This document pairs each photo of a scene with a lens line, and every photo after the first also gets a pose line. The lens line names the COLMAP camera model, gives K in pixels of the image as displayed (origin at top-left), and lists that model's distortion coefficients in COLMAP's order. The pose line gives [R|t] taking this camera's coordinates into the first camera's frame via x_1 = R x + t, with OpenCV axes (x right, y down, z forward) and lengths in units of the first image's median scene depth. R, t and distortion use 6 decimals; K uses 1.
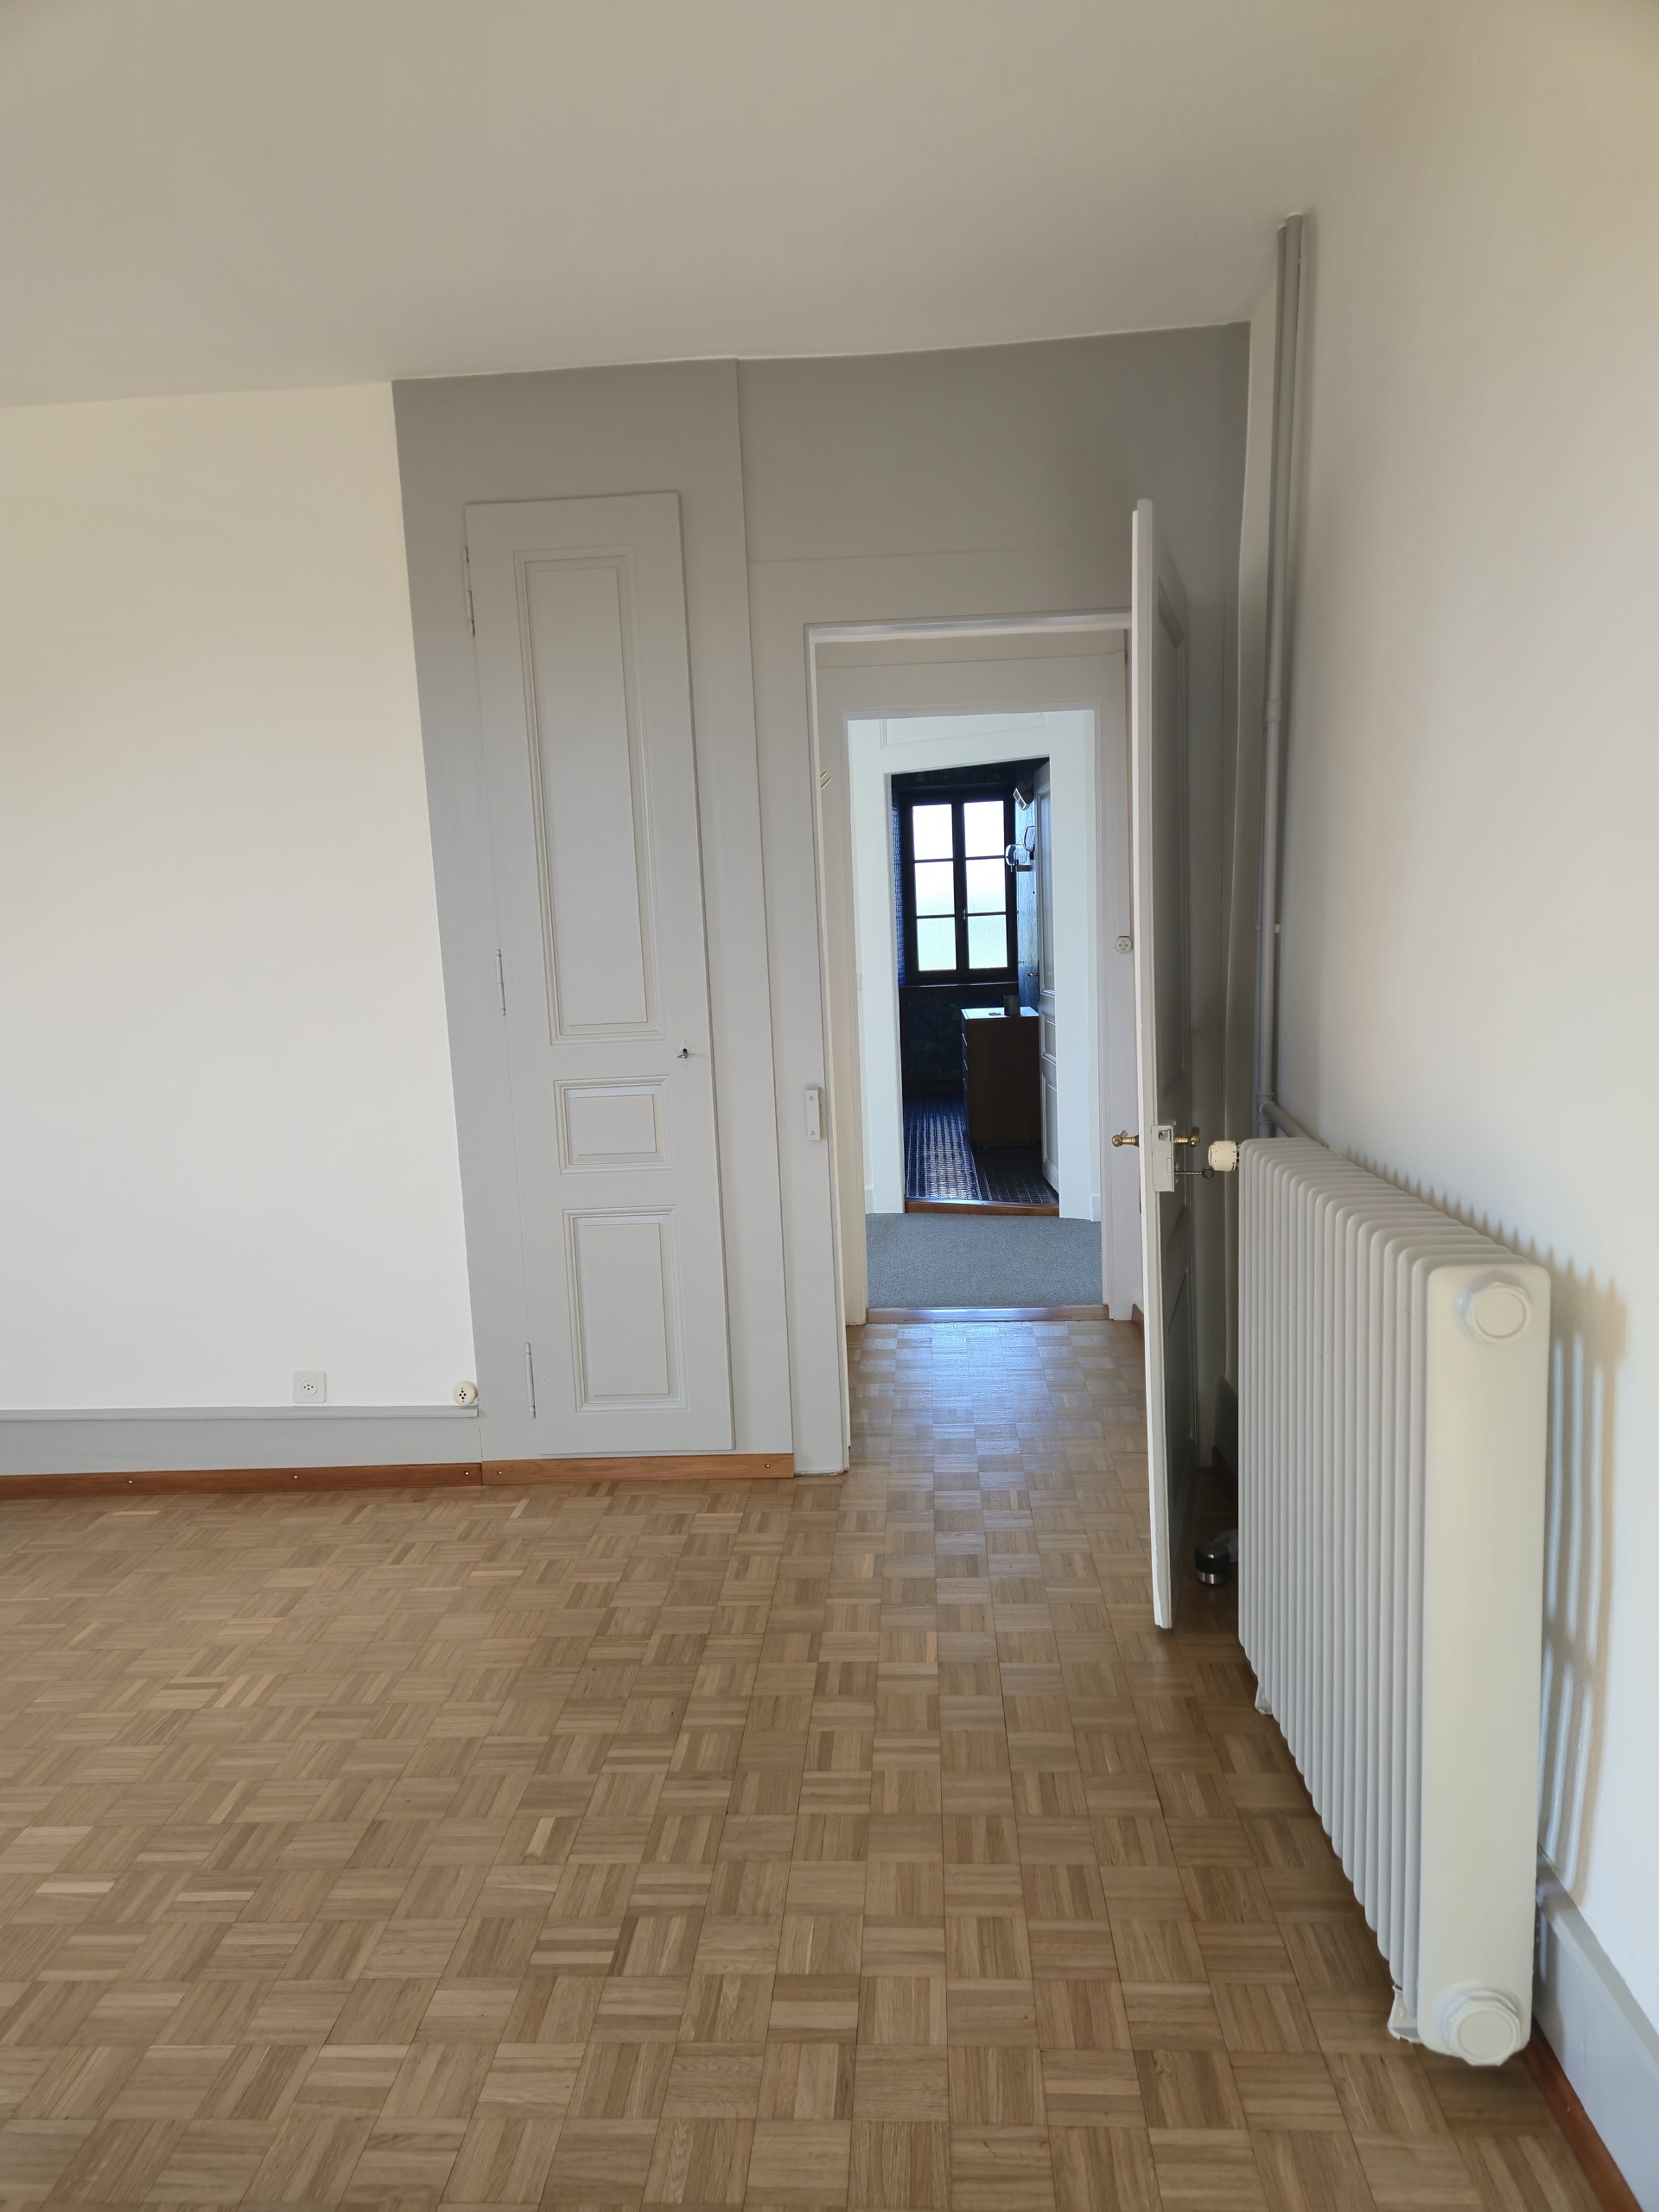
lens RADIAL K [[1480.8, 0, 830.6], [0, 1480.8, 1113.7], [0, 0, 1]] dist [0.070138, -0.048650]
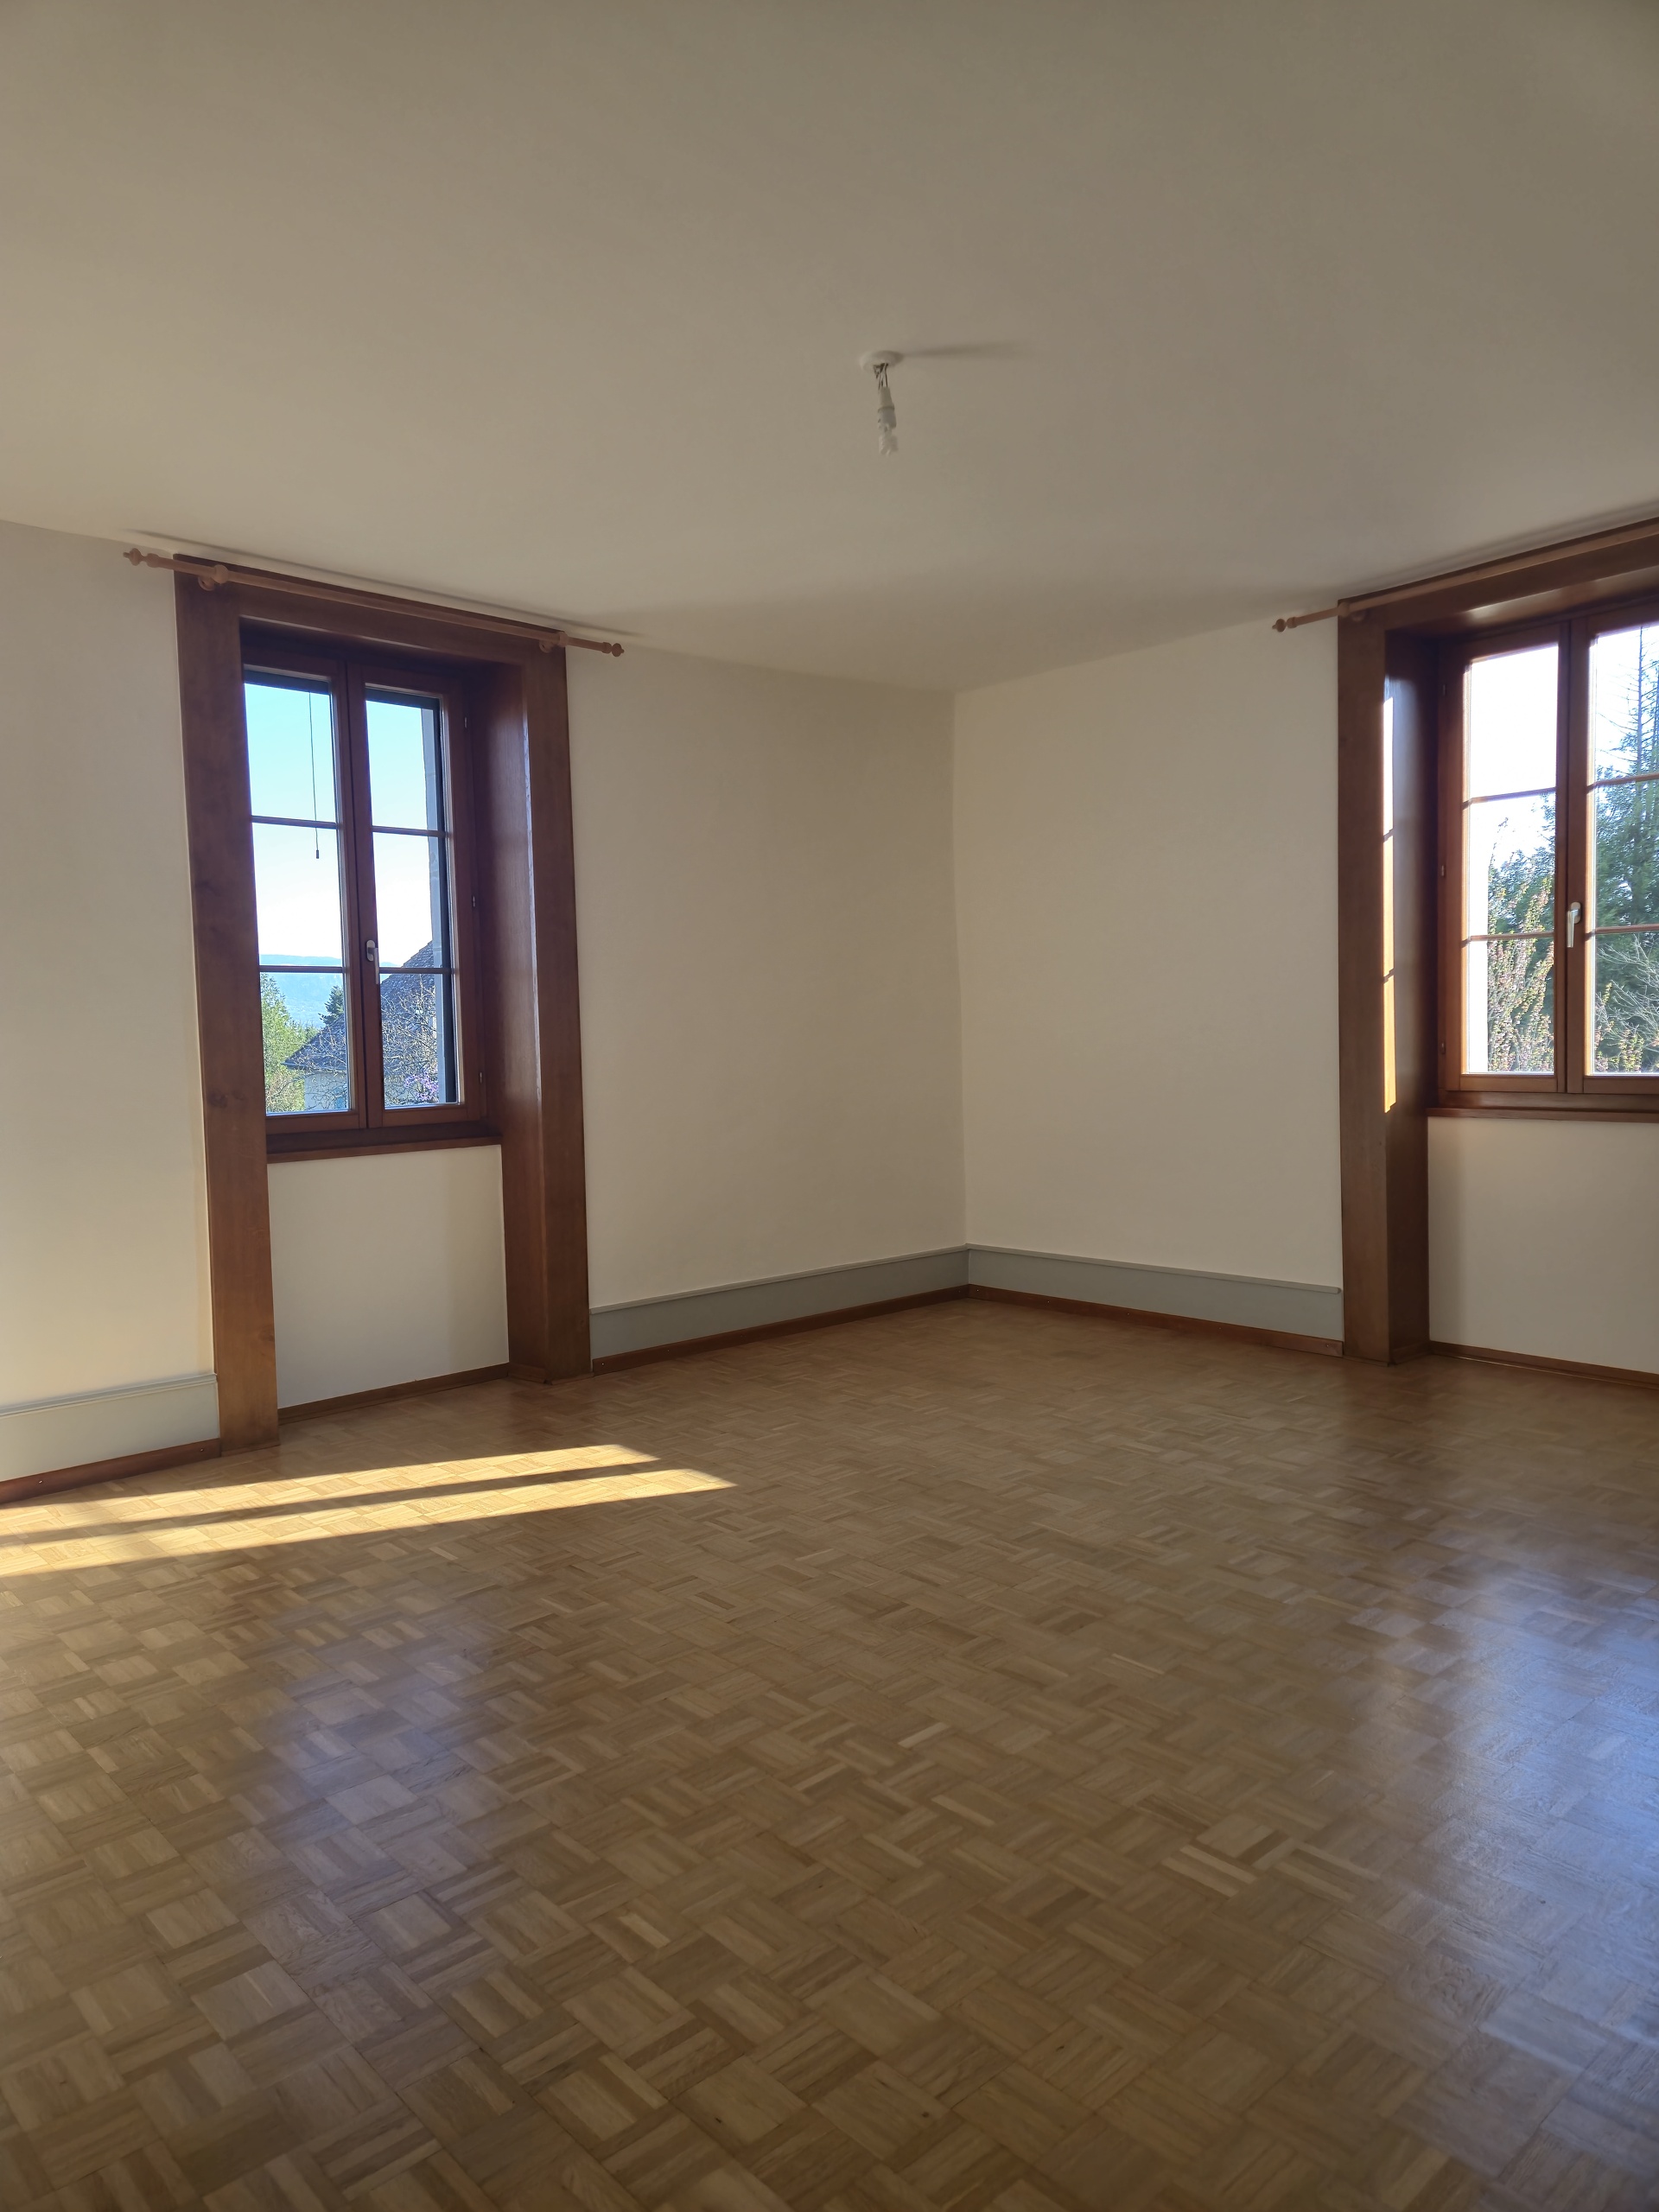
lens RADIAL K [[1480.8, 0, 836.9], [0, 1480.8, 1105.9], [0, 0, 1]] dist [0.070138, -0.048650]
pose [[-0.693420, 0.108554, -0.712309, 0.297426], [-0.034685, 0.982411, 0.183482, -0.166846], [0.719698, 0.151936, -0.677458, 1.505788]]
